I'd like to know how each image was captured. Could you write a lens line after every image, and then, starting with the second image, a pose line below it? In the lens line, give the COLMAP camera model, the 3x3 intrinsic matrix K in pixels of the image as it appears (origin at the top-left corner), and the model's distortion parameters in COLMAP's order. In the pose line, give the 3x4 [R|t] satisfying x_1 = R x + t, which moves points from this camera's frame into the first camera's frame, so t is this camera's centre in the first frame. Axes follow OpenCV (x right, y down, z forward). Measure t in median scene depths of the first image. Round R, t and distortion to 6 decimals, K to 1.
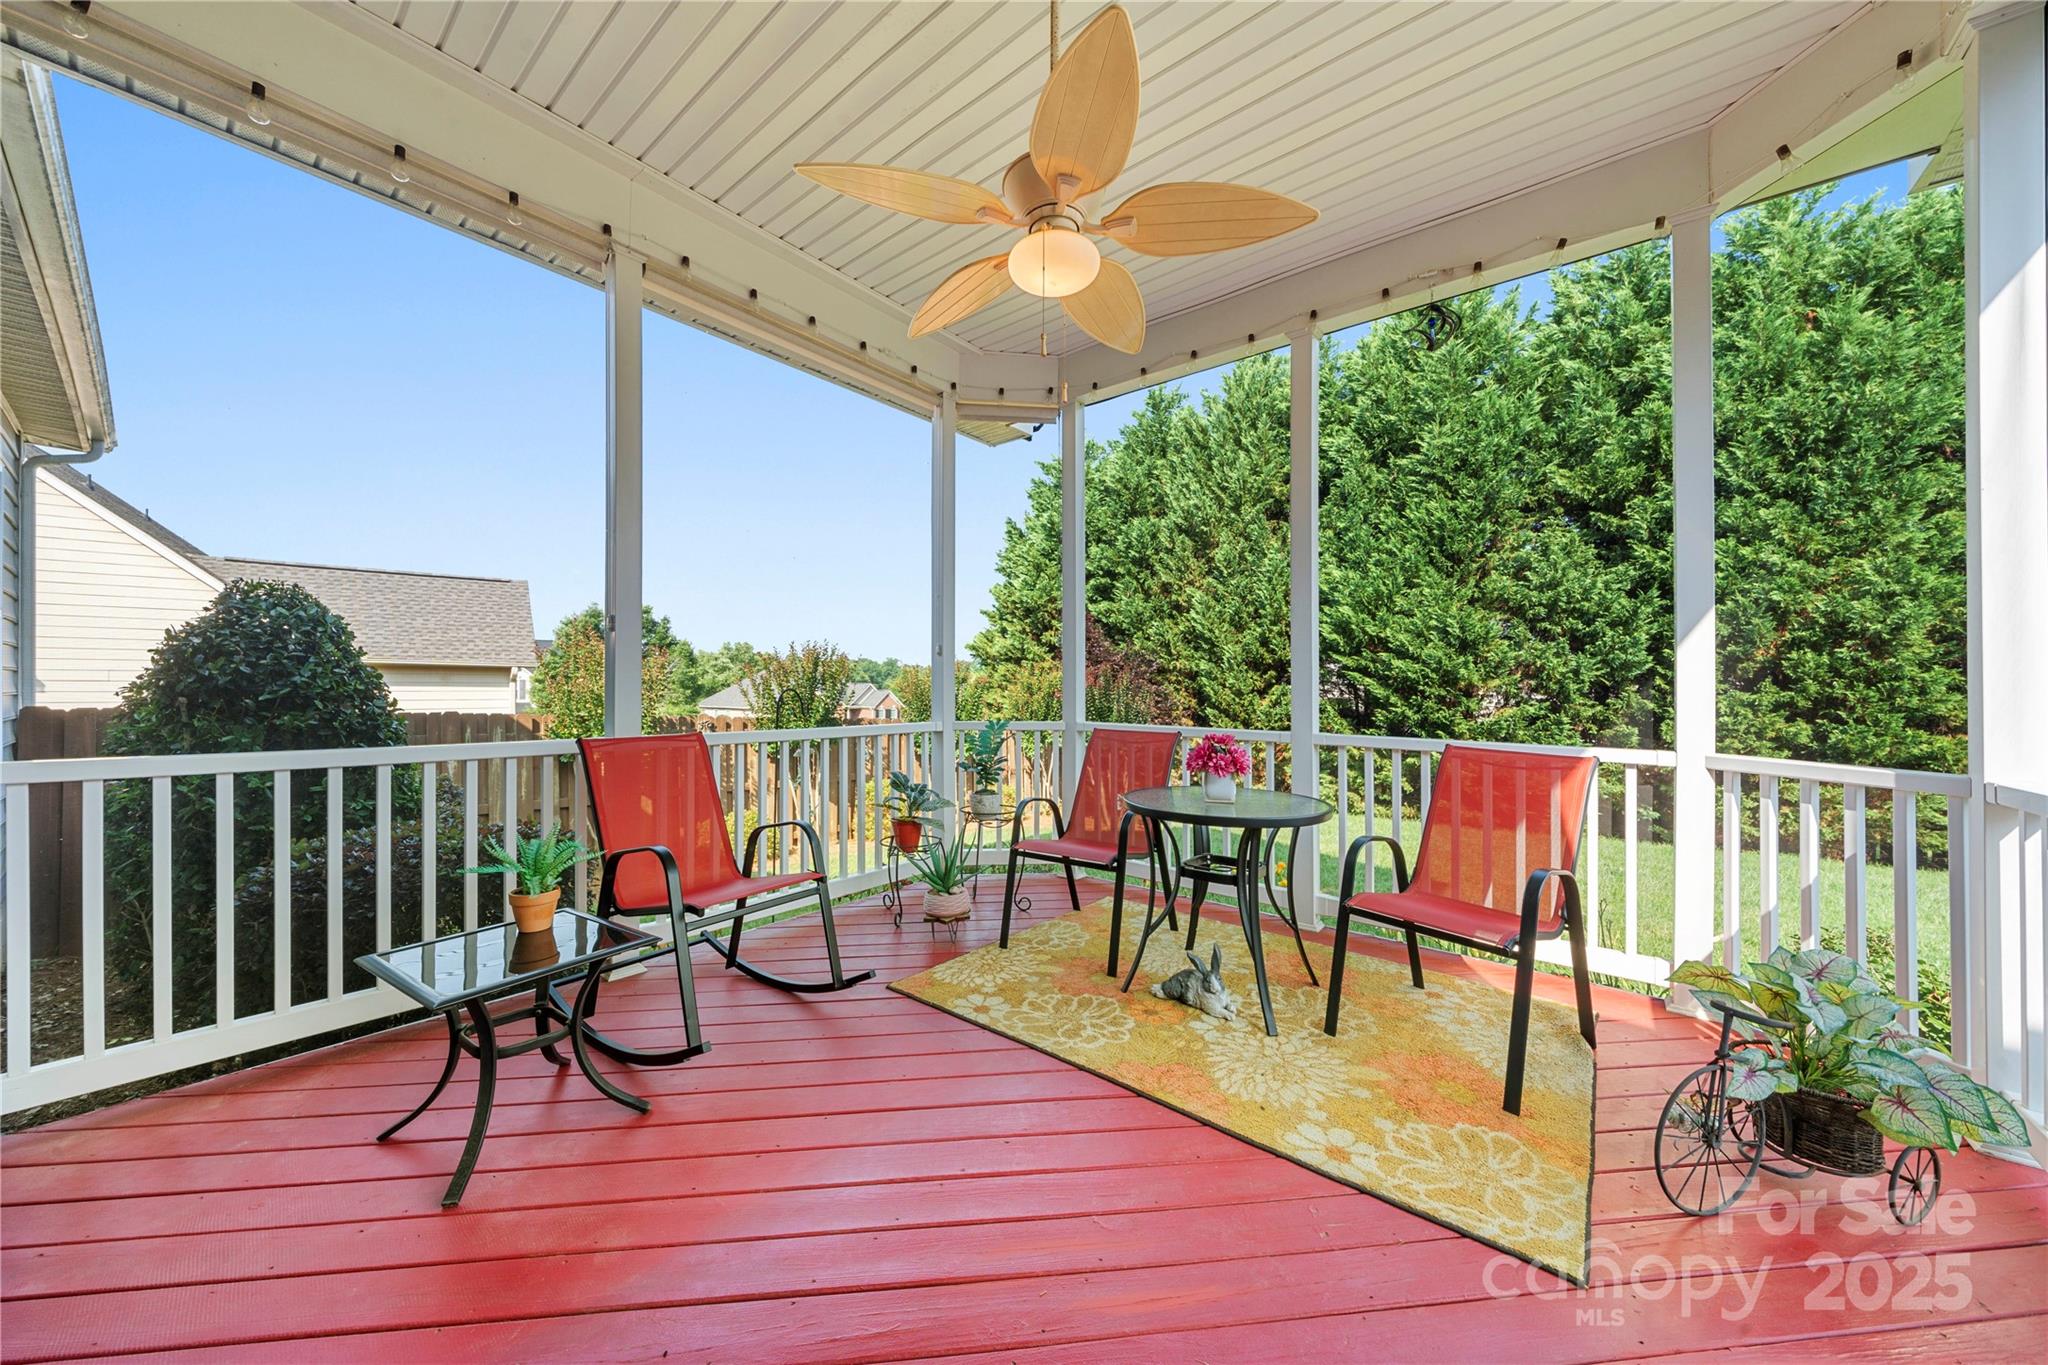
lens RADIAL K [[715.3, 0, 1018.1], [0, 715.3, 689.1], [0, 0, 1]] dist [-0.000270, -0.000096]
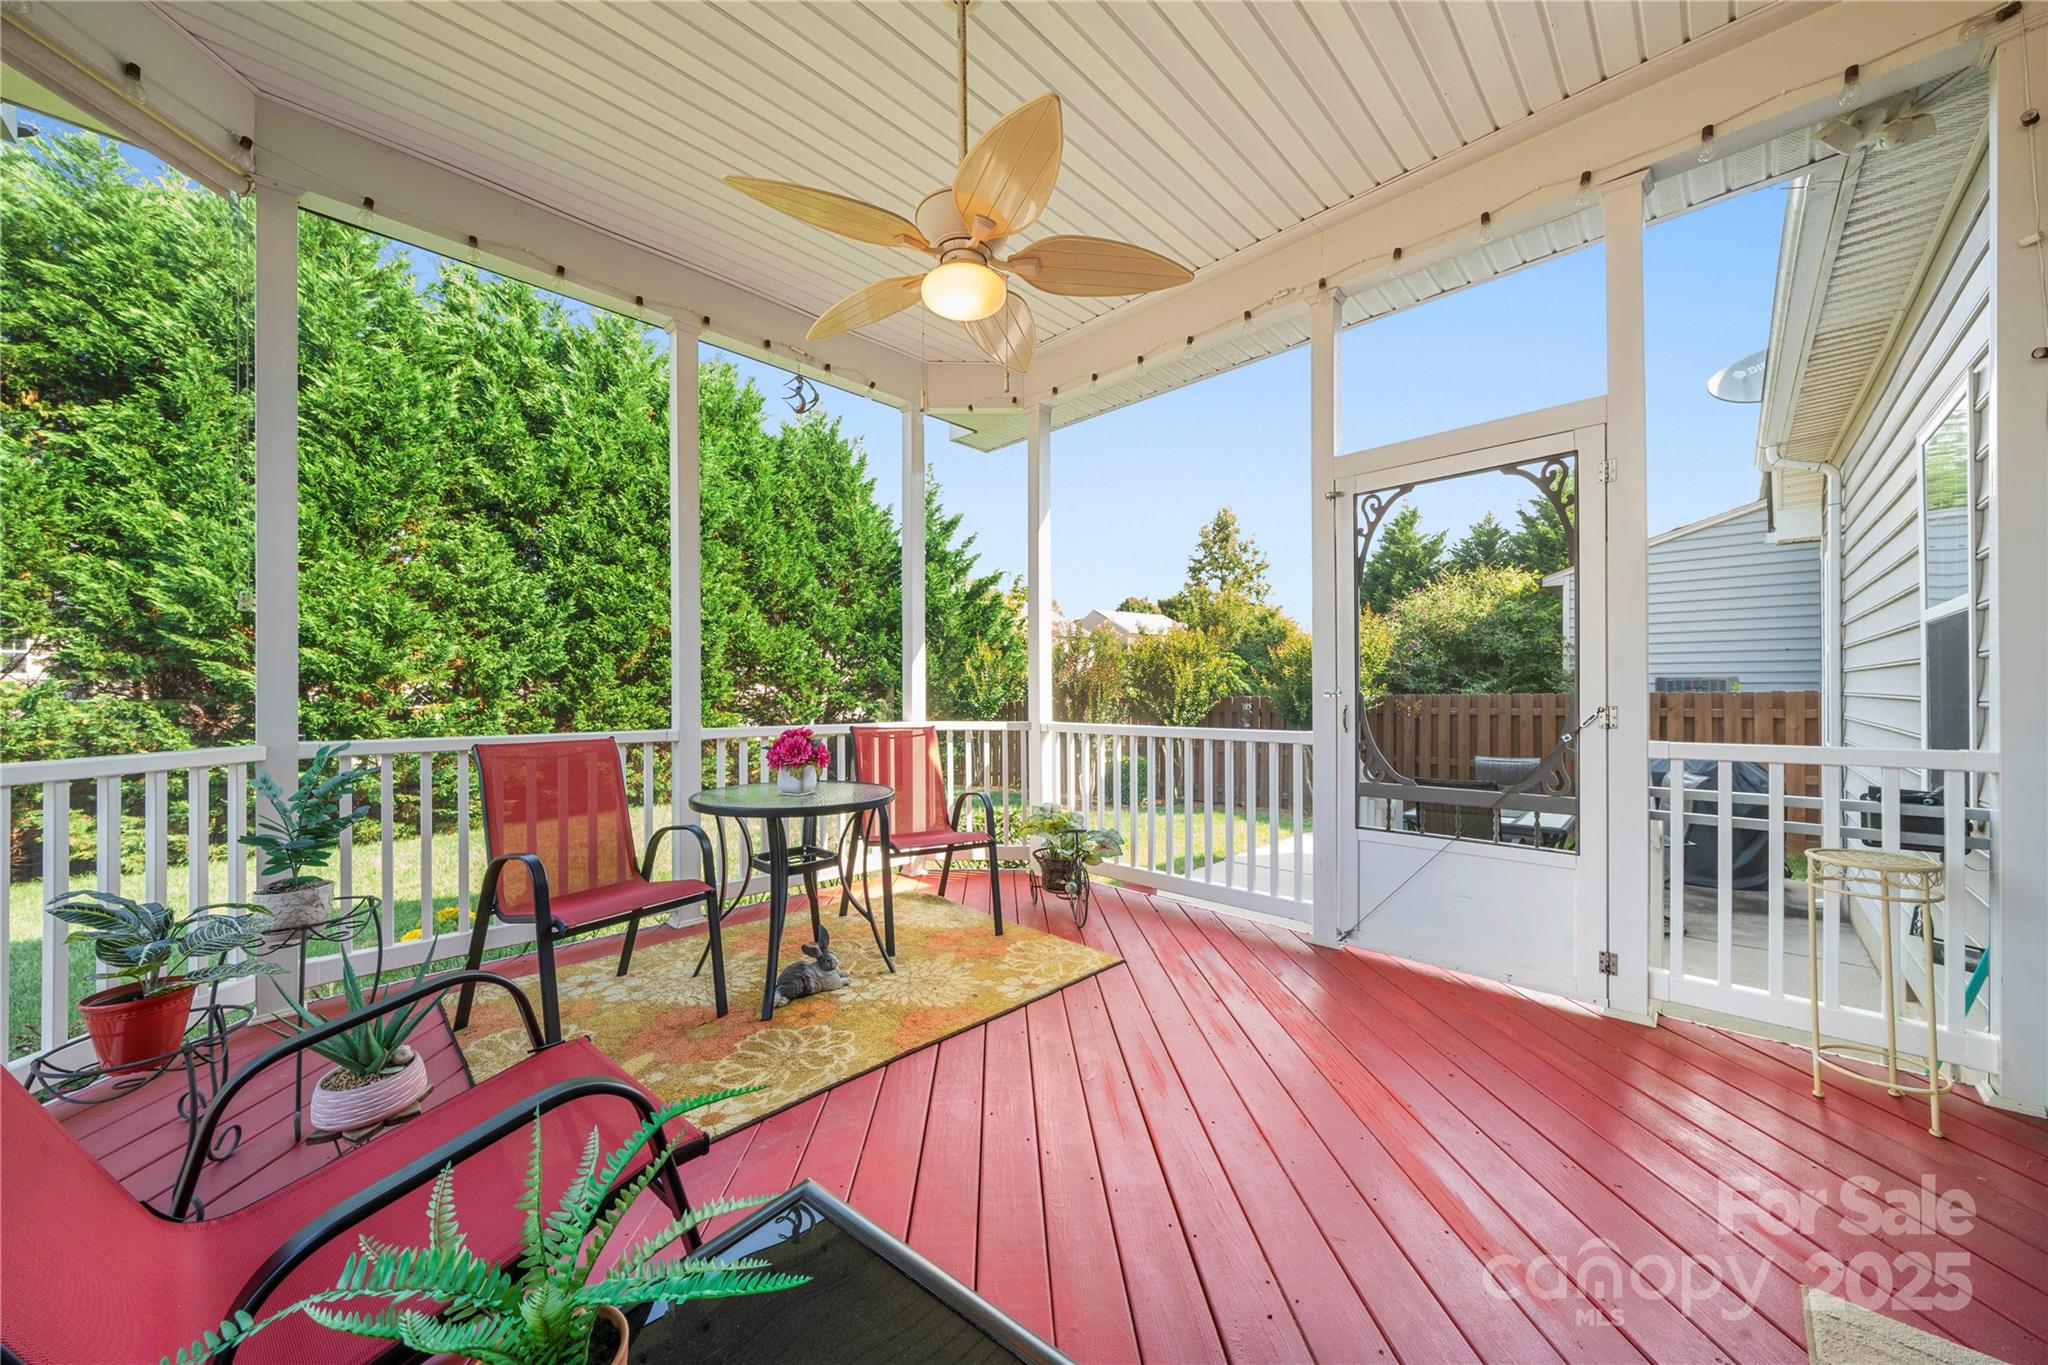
lens RADIAL K [[715.3, 0, 1018.1], [0, 715.3, 689.1], [0, 0, 1]] dist [-0.000270, -0.000096]
pose [[0.093476, -0.010878, 0.995562, -0.190015], [0.003170, 0.999938, 0.010628, -0.001774], [-0.995617, 0.002163, 0.093504, 0.153250]]
